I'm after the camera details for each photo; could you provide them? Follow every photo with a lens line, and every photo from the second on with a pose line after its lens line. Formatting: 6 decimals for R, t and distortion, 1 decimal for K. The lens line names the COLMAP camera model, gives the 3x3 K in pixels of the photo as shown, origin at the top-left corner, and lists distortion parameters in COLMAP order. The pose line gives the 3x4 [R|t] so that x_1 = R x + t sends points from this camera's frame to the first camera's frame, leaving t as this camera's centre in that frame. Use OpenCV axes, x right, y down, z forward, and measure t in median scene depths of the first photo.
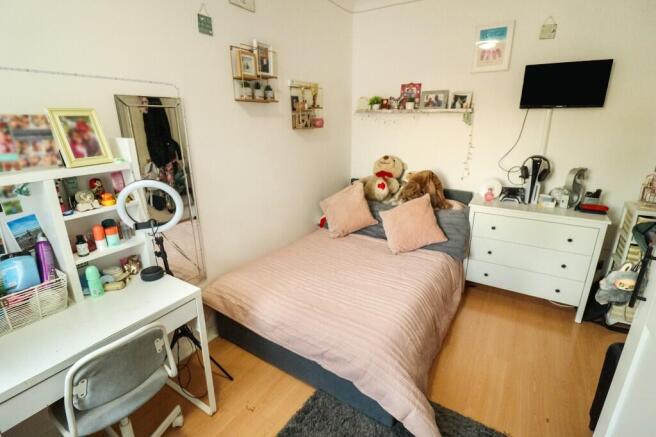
lens RADIAL K [[305.7, 0, 326.9], [0, 305.7, 214.3], [0, 0, 1]] dist [-0.000517, -0.011087]
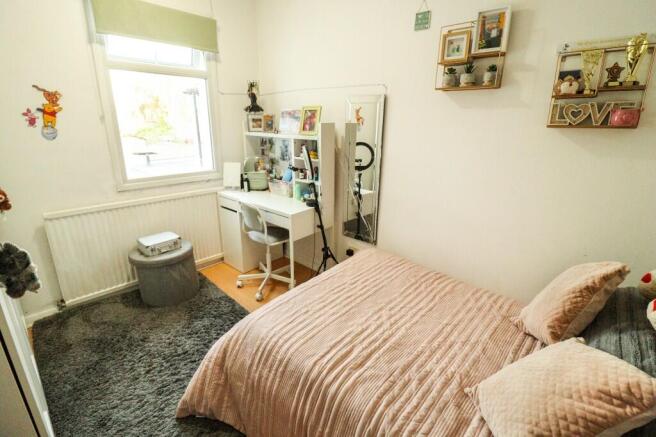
lens RADIAL K [[305.7, 0, 326.9], [0, 305.7, 214.3], [0, 0, 1]] dist [-0.000517, -0.011087]
pose [[-0.171695, 0.296184, -0.939572, 0.726417], [-0.298797, 0.893153, 0.336153, -0.244154], [0.938744, 0.338457, -0.064851, 0.853356]]
